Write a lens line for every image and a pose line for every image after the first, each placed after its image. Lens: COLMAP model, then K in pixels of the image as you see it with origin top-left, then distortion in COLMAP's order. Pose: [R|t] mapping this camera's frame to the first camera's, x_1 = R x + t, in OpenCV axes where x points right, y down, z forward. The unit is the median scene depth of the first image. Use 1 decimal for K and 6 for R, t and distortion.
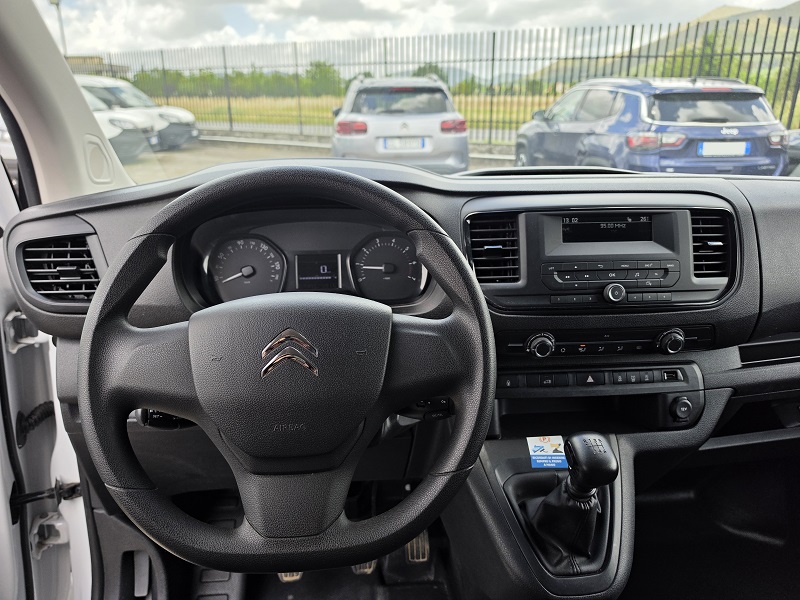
lens RADIAL K [[578.5, 0, 400.0], [0, 578.5, 300.0], [0, 0, 1]] dist [0.145174, -0.208722]
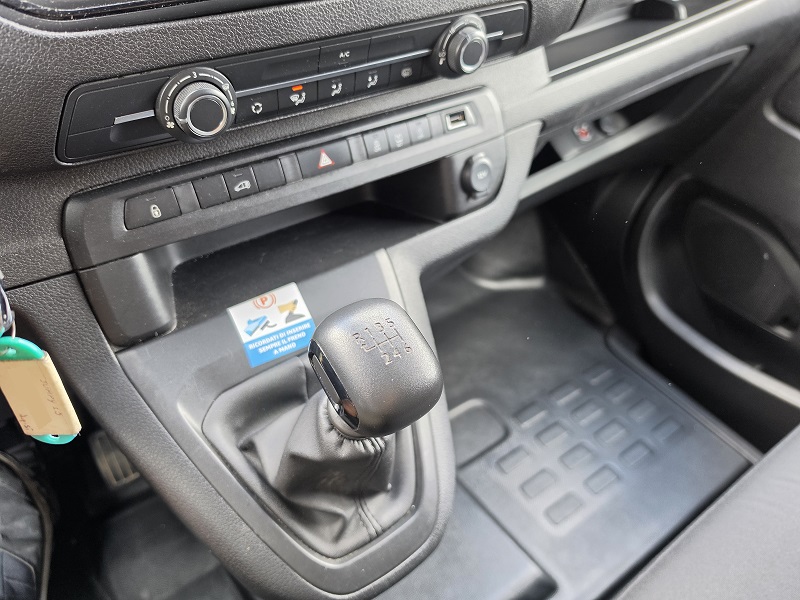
lens RADIAL K [[575.9, 0, 400.0], [0, 575.9, 300.0], [0, 0, 1]] dist [0.002474, 0.000848]
pose [[0.870503, -0.312556, 0.380176, 0.160908], [0.140598, 0.898195, 0.416506, 0.049668], [-0.471654, -0.309118, 0.825826, 0.543038]]
